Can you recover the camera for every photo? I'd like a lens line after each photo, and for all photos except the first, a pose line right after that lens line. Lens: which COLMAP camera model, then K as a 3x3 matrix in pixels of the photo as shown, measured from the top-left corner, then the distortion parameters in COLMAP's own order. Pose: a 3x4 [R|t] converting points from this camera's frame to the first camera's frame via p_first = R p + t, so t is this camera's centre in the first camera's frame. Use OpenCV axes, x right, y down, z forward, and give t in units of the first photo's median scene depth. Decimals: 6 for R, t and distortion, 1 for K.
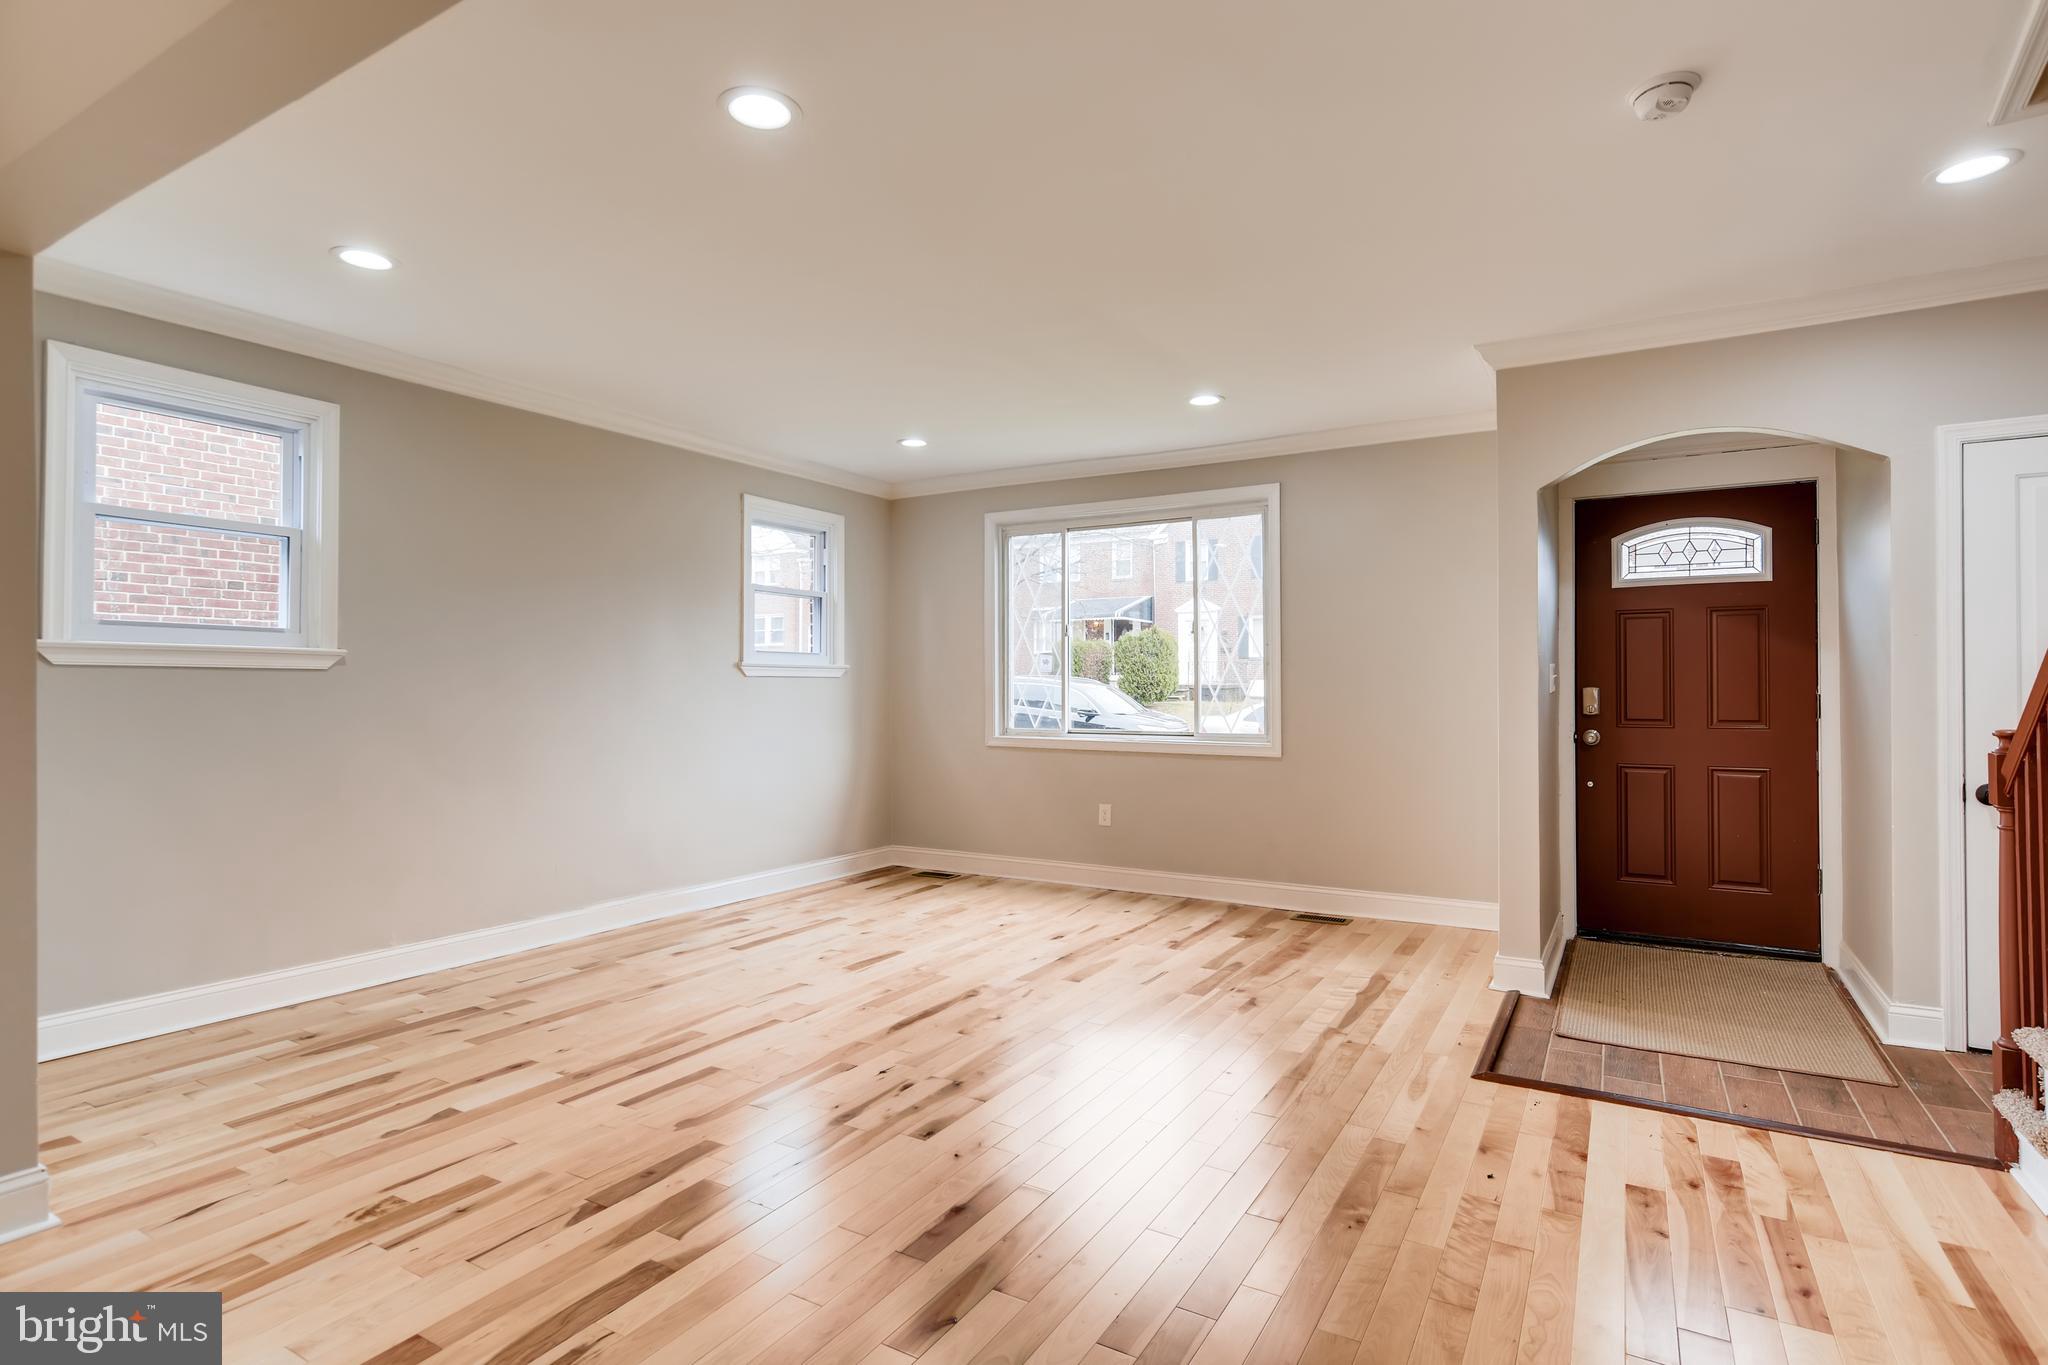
lens RADIAL K [[1041.6, 0, 1015.0], [0, 1041.6, 675.0], [0, 0, 1]] dist [-0.001238, 0.003549]
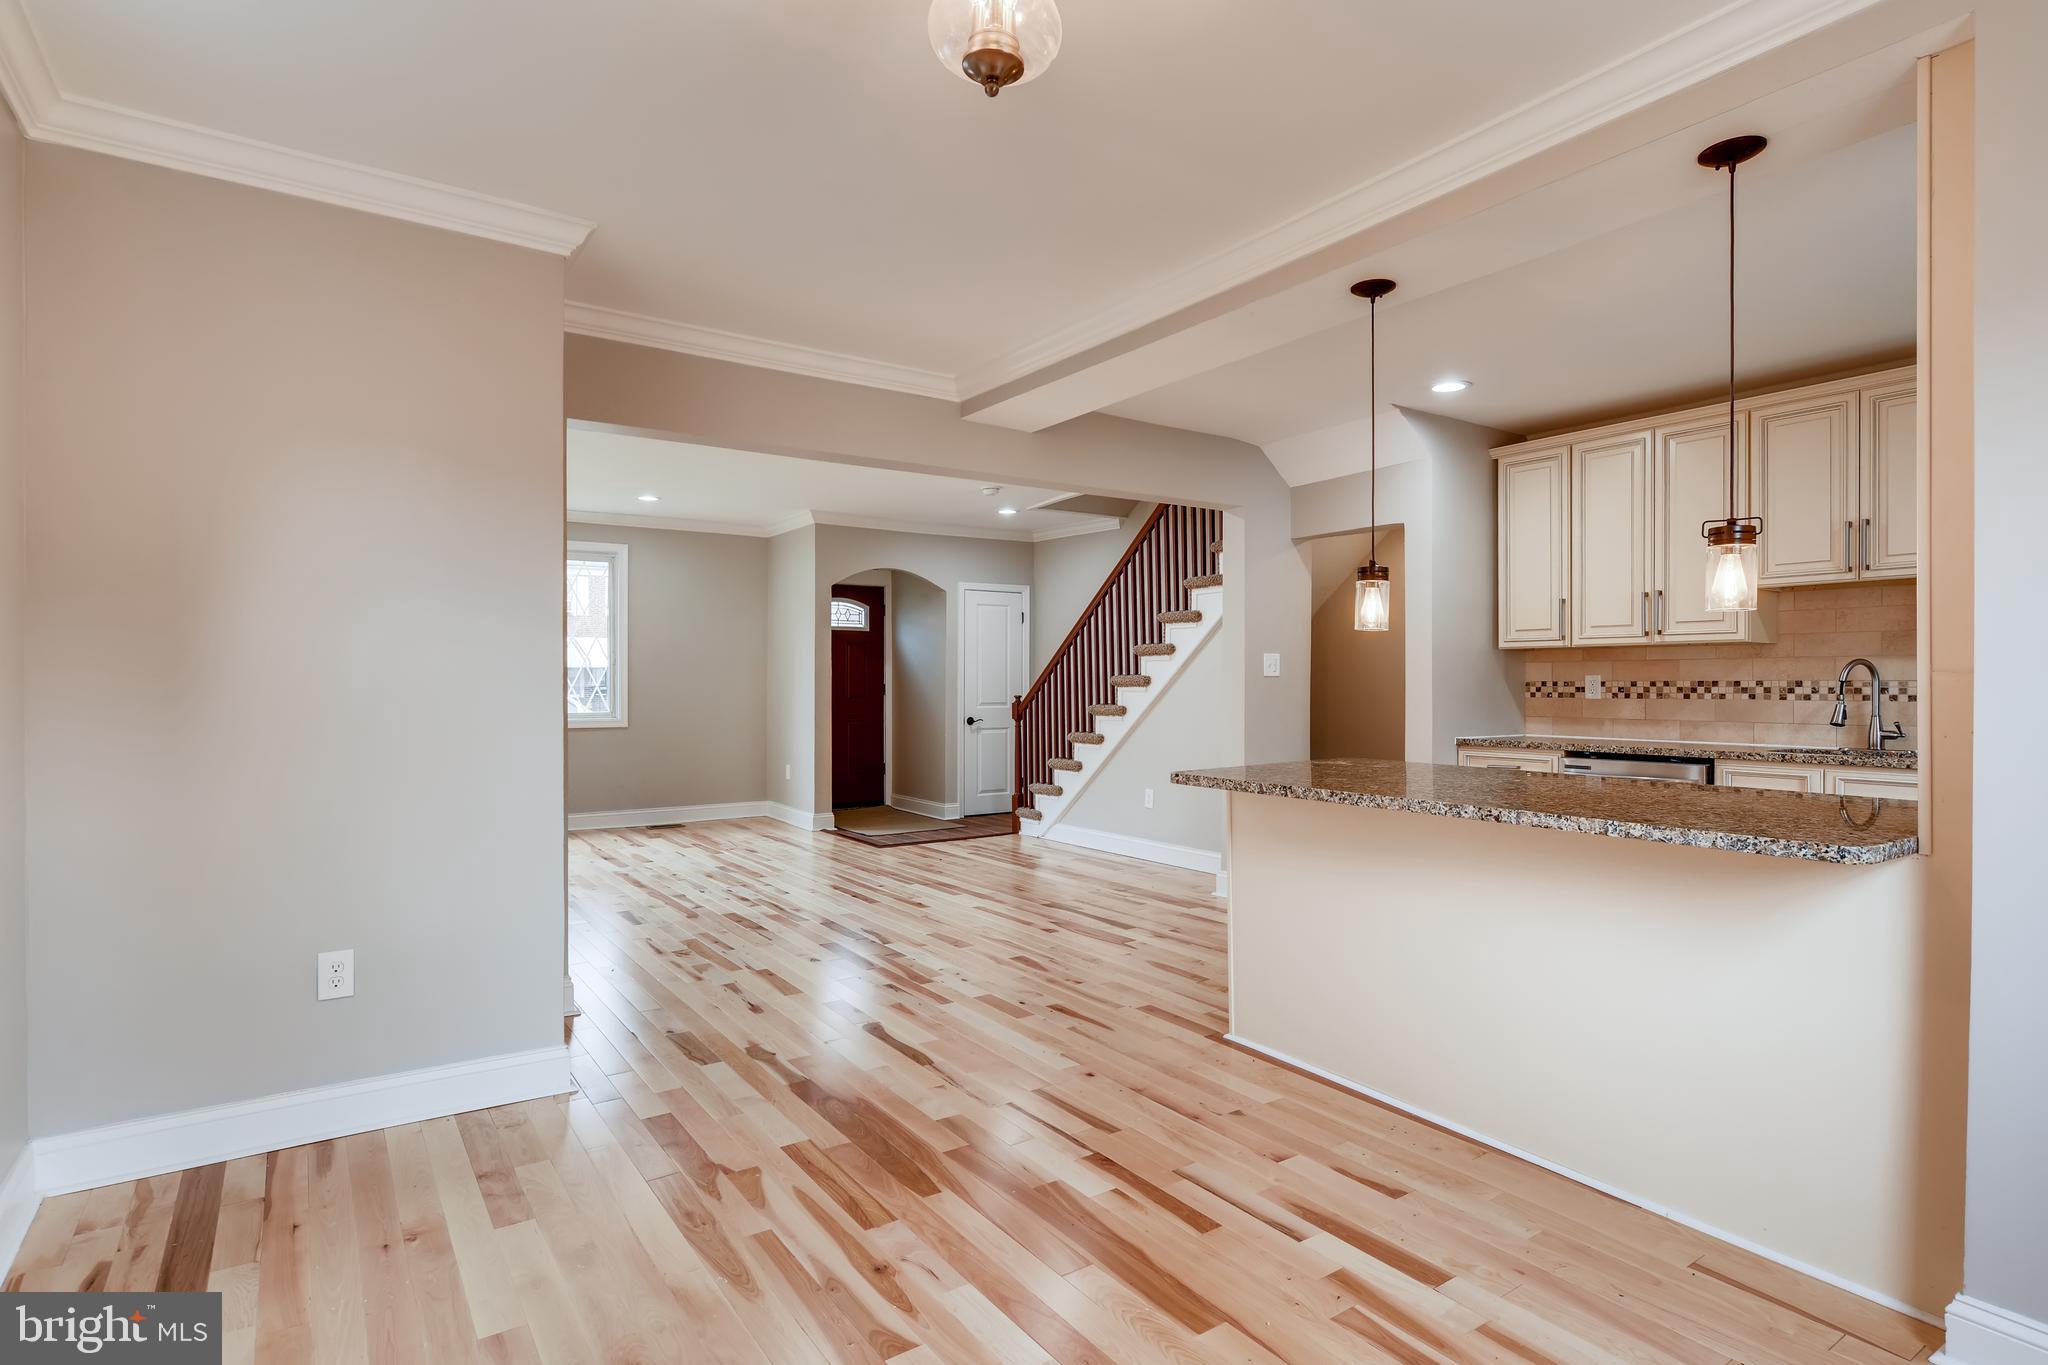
lens RADIAL K [[1041.6, 0, 1033.0], [0, 1041.6, 676.9], [0, 0, 1]] dist [-0.001238, 0.003549]
pose [[0.413564, 0.004174, 0.910466, -1.133846], [-0.014178, 0.999898, 0.001856, -0.005078], [-0.910365, -0.013676, 0.413581, -0.203826]]
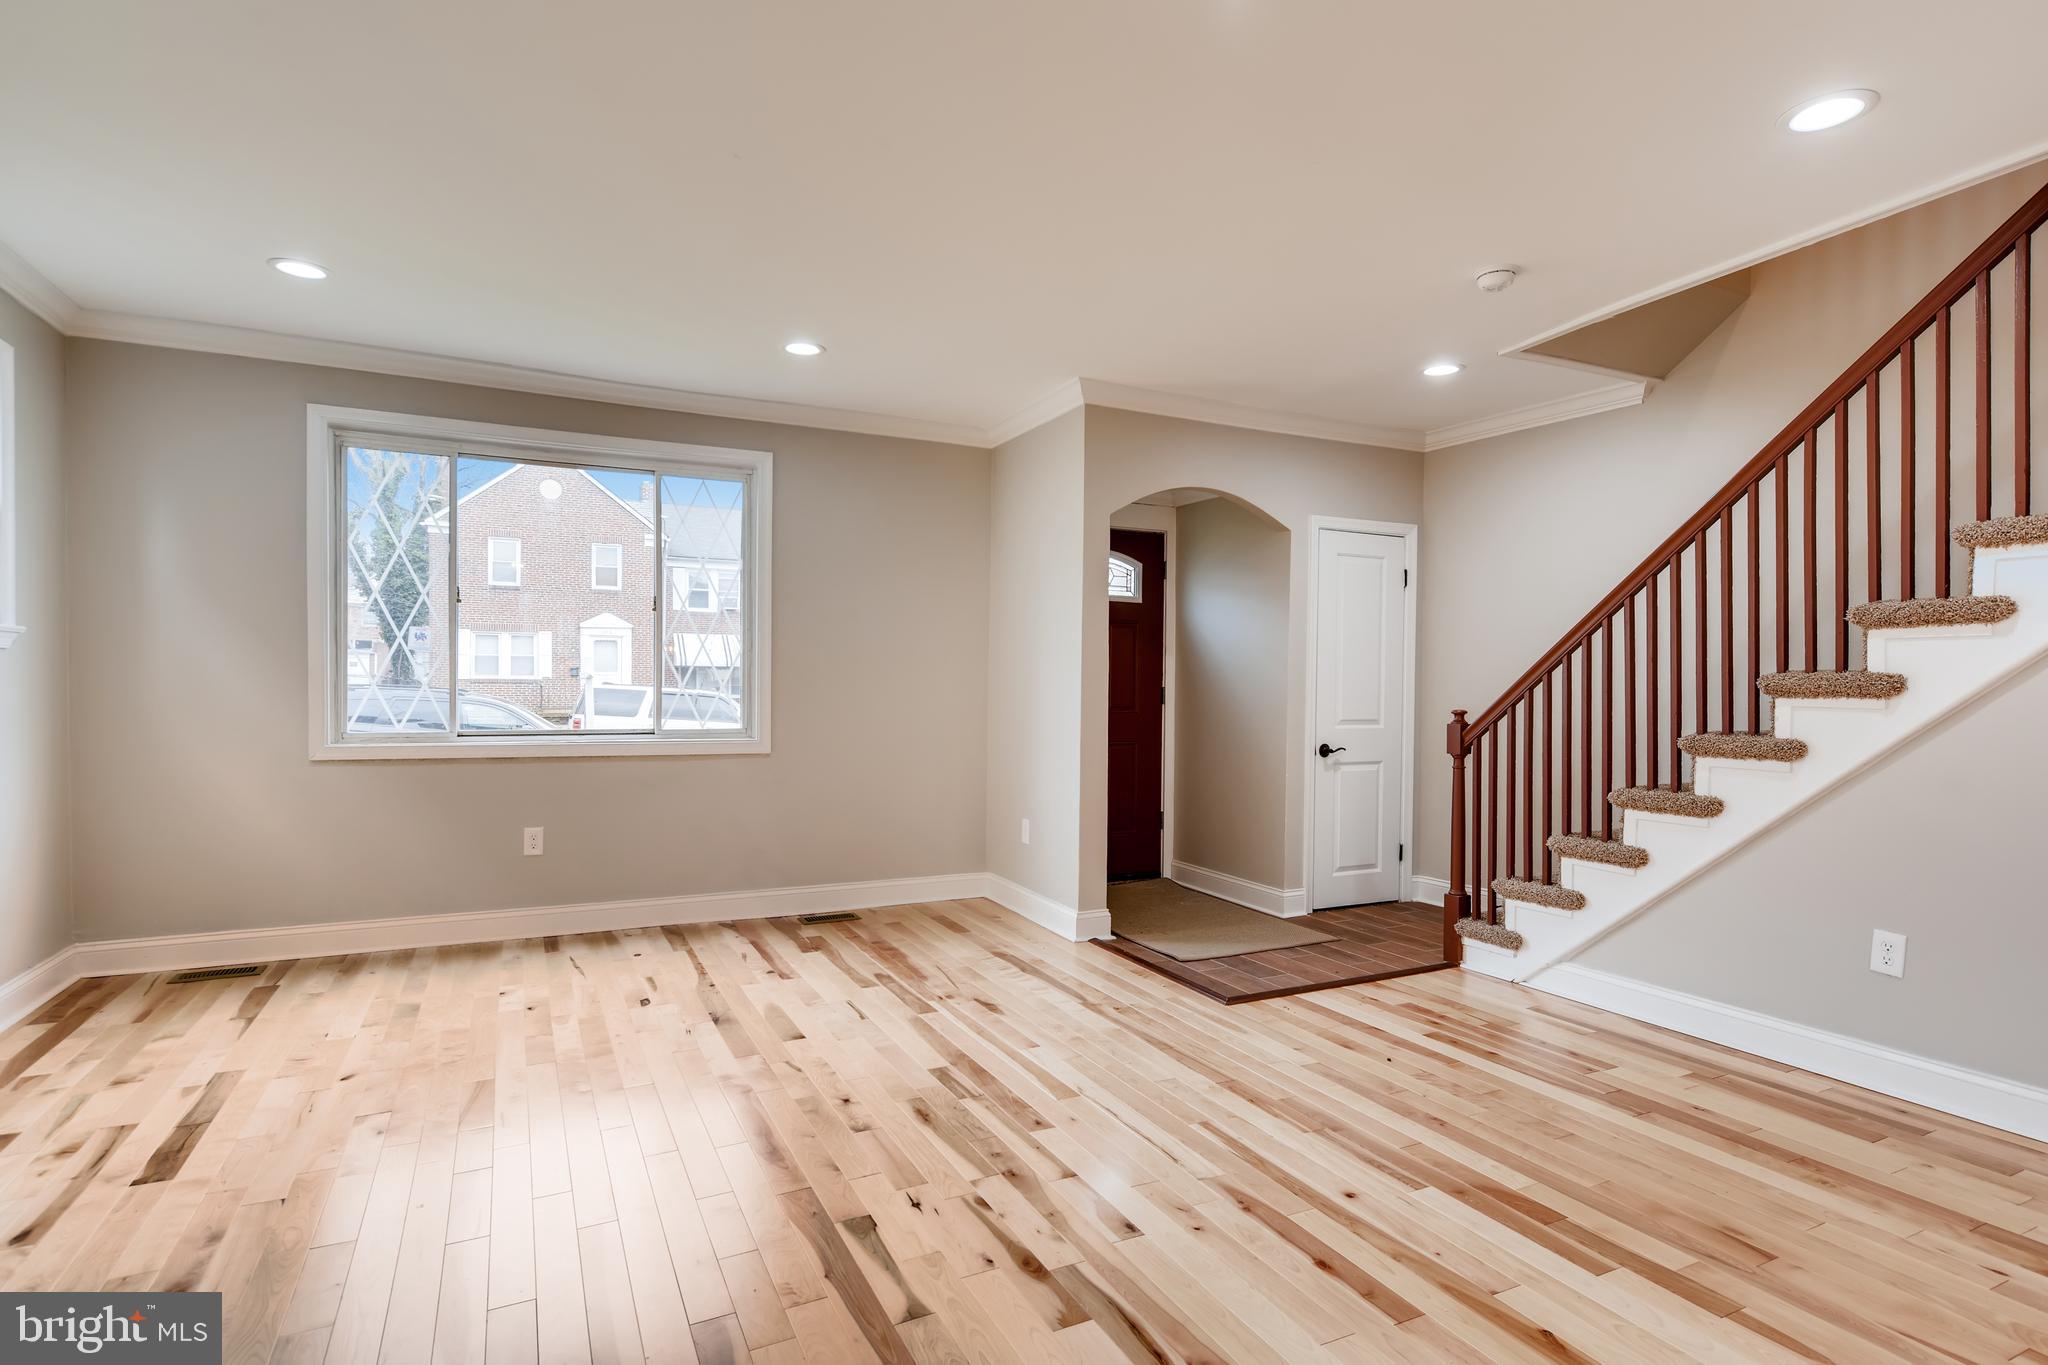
lens RADIAL K [[1041.6, 0, 1039.9], [0, 1041.6, 685.4], [0, 0, 1]] dist [-0.001238, 0.003549]
pose [[0.537540, 0.003877, 0.843229, -0.507383], [-0.021663, 0.999723, 0.009213, 0.007780], [-0.842960, -0.023219, 0.537475, 0.397964]]
